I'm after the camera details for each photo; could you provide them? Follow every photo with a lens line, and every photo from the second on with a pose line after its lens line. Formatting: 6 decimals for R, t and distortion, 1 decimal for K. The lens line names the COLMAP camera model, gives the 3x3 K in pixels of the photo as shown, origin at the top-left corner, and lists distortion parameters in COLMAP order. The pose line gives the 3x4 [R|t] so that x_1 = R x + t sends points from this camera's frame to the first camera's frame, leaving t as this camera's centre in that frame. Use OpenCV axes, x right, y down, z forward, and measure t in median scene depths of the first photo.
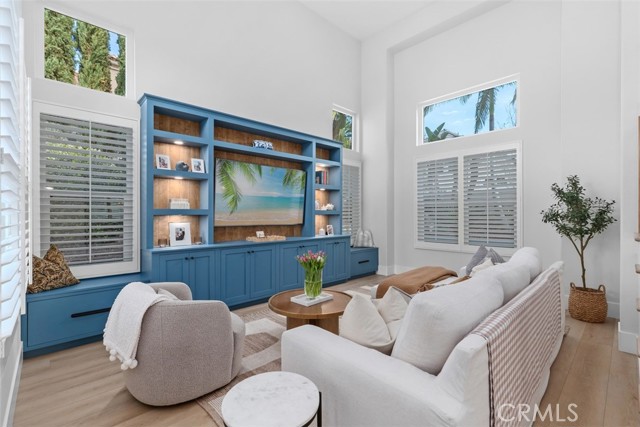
lens RADIAL K [[292.3, 0, 317.3], [0, 292.3, 213.9], [0, 0, 1]] dist [0.010178, -0.000578]
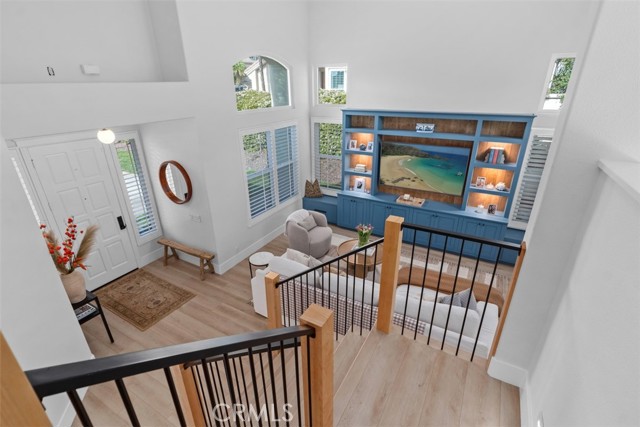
lens RADIAL K [[305.8, 0, 319.1], [0, 305.8, 213.8], [0, 0, 1]] dist [0.011920, -0.000570]
pose [[0.292220, 0.385275, -0.875312, 1.093672], [0.016983, 0.913027, 0.407546, -0.505429], [0.956200, -0.133958, 0.260261, 0.247437]]
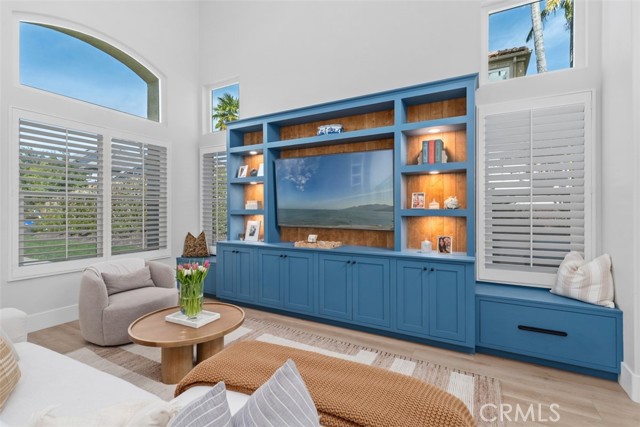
lens RADIAL K [[292.3, 0, 319.4], [0, 292.3, 209.2], [0, 0, 1]] dist [0.010178, -0.000578]
pose [[0.306604, -0.000942, -0.951837, 0.691626], [0.002511, 0.999997, -0.000181, -0.016057], [0.951834, -0.002335, 0.306606, 0.853265]]
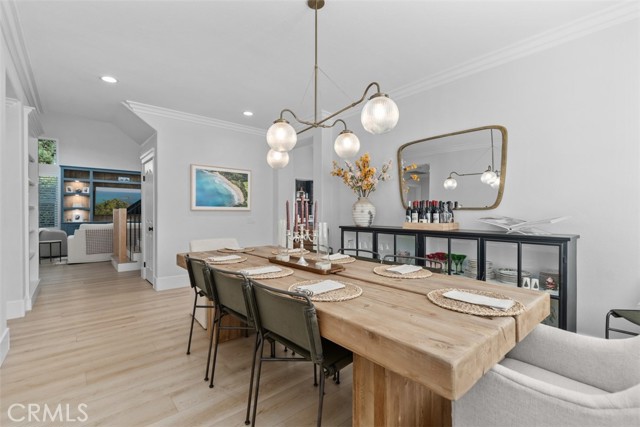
lens RADIAL K [[292.3, 0, 321.8], [0, 292.3, 213.9], [0, 0, 1]] dist [0.010178, -0.000578]
pose [[0.999114, 0.002046, -0.042025, 1.685204], [-0.001969, 0.999996, 0.001863, 0.029285], [0.042028, -0.001779, 0.999115, -1.405605]]
